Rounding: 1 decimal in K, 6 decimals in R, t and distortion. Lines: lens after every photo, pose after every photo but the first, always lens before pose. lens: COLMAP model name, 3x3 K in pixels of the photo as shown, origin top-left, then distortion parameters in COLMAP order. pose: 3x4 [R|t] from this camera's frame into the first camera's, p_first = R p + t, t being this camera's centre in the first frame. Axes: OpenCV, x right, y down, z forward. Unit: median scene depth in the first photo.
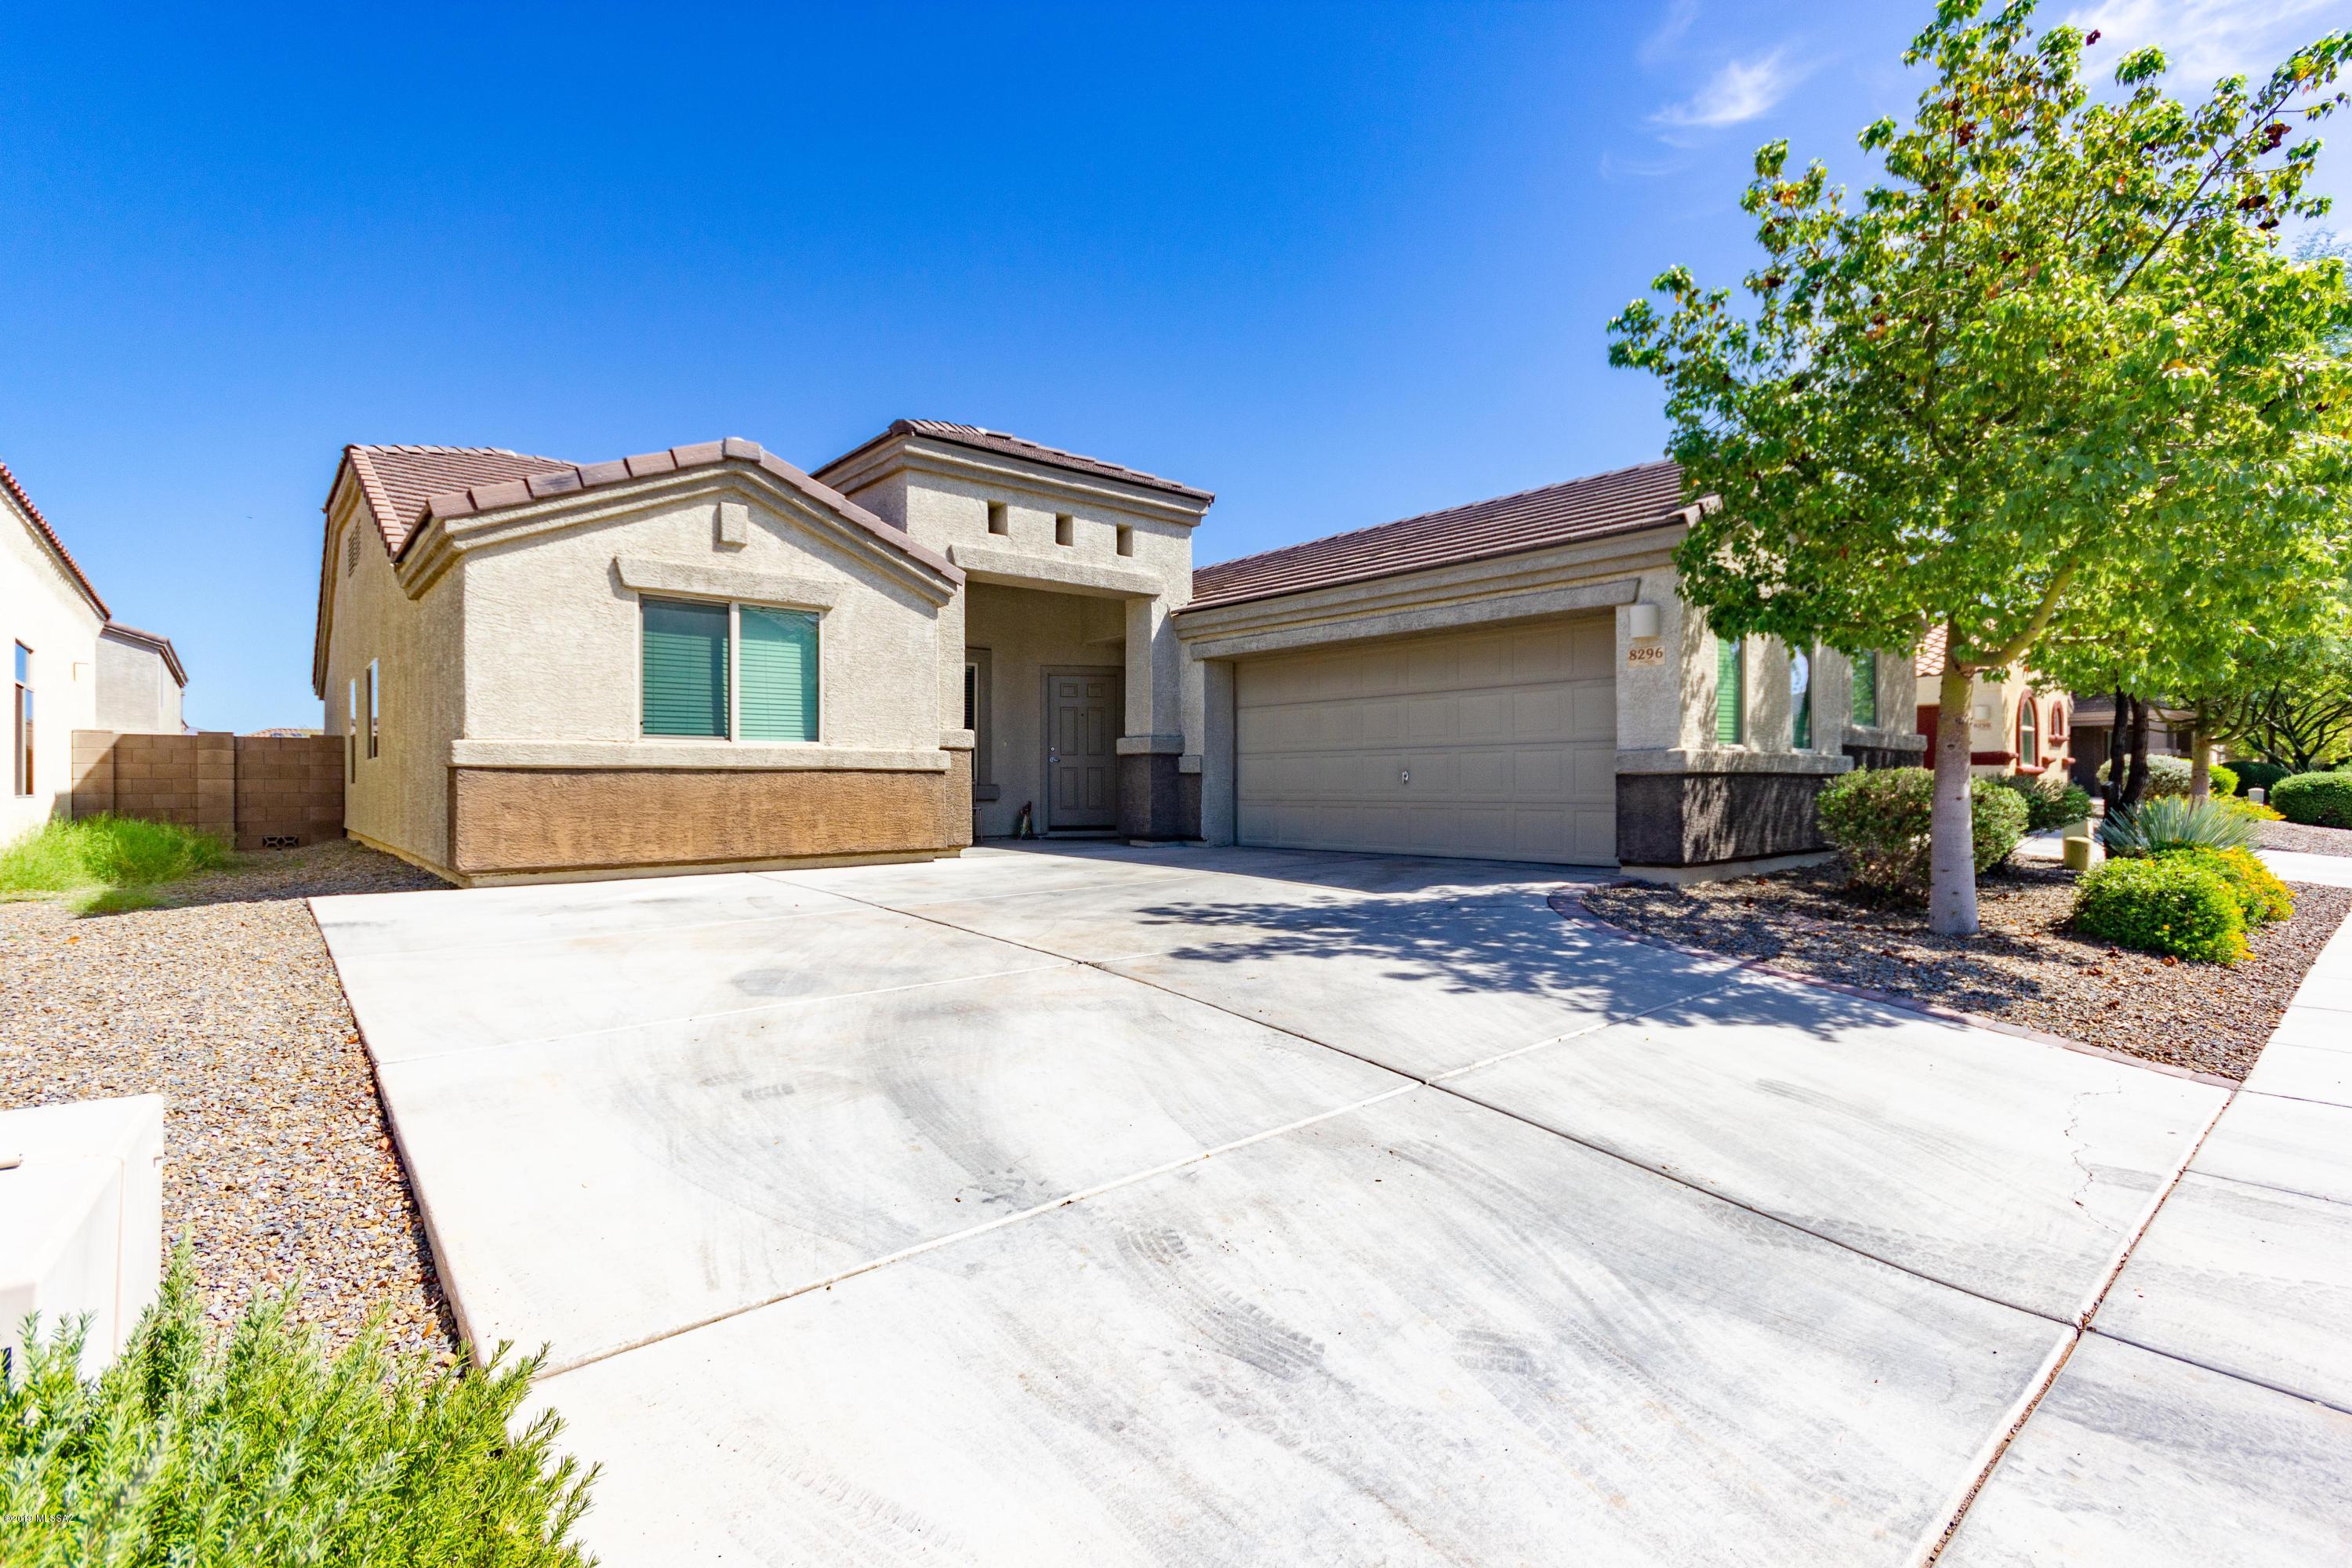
lens RADIAL K [[1083.2, 0, 1187.1], [0, 1083.2, 780.6], [0, 0, 1]] dist [0.008673, -0.000425]
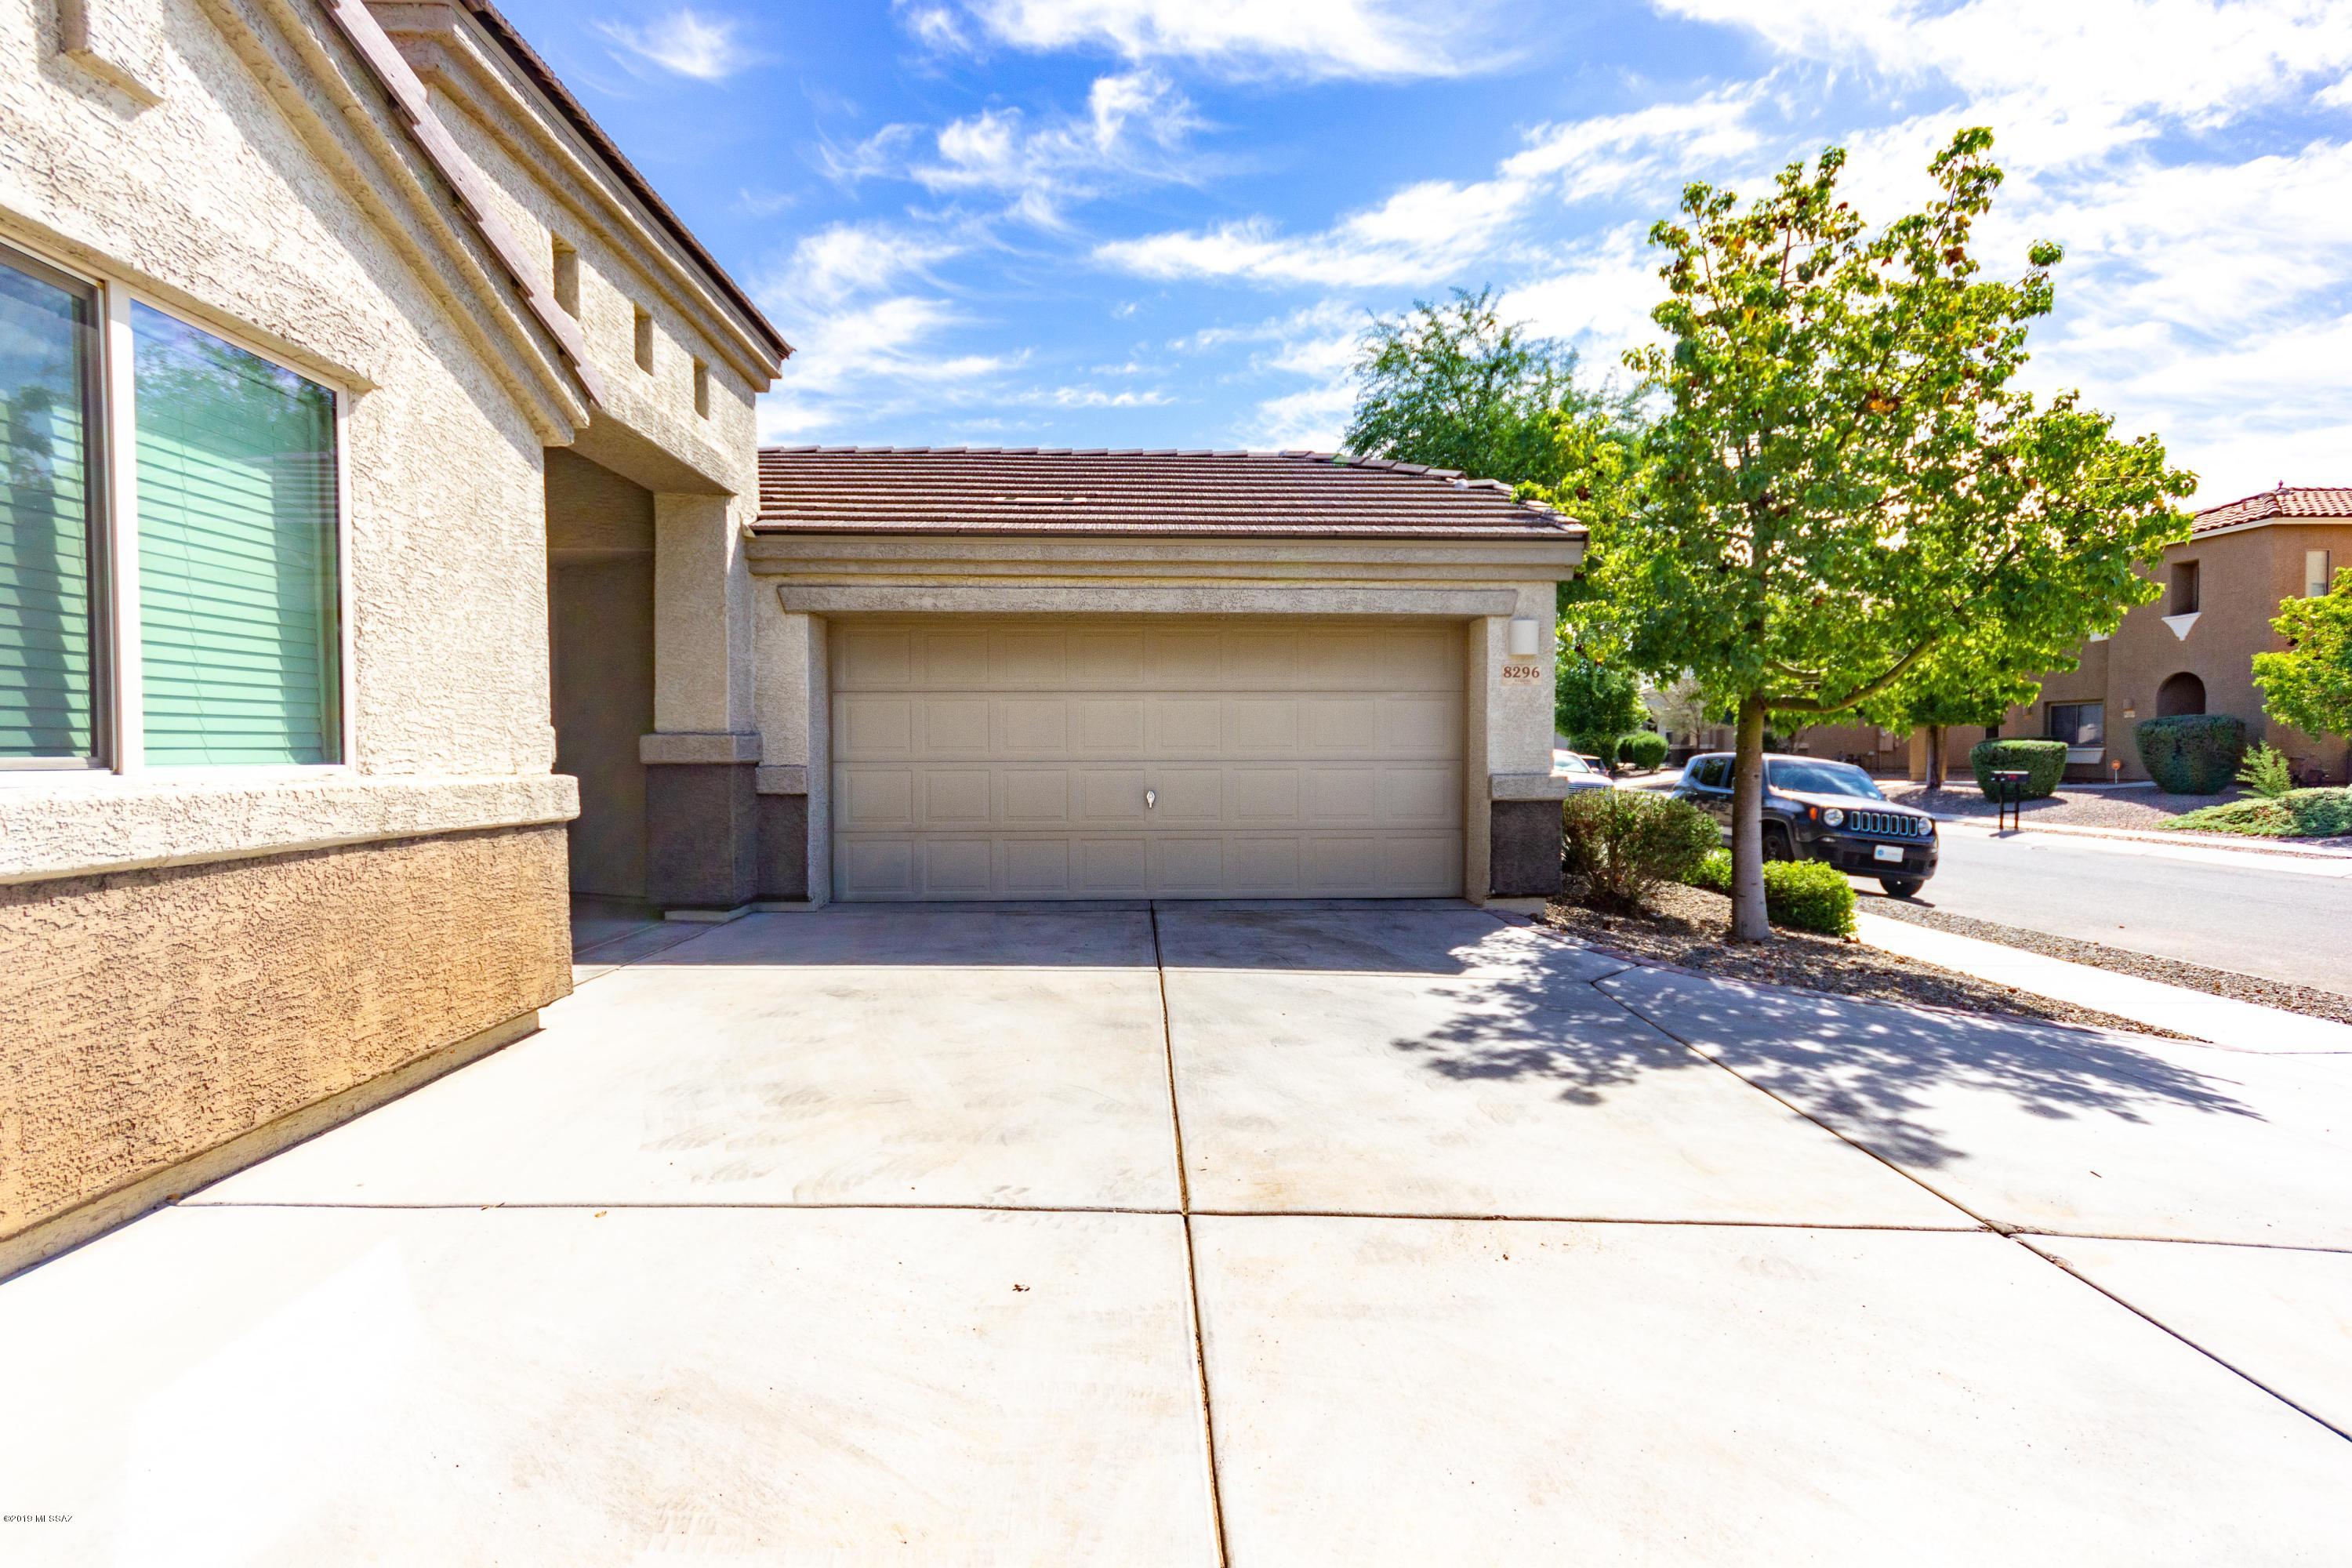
lens RADIAL K [[1083.2, 0, 1187.1], [0, 1083.2, 780.6], [0, 0, 1]] dist [0.008673, -0.000425]
pose [[0.636225, -0.015848, 0.771341, -0.436442], [-0.003234, 0.999725, 0.023208, -0.039257], [-0.771497, -0.017260, 0.635999, 0.562019]]
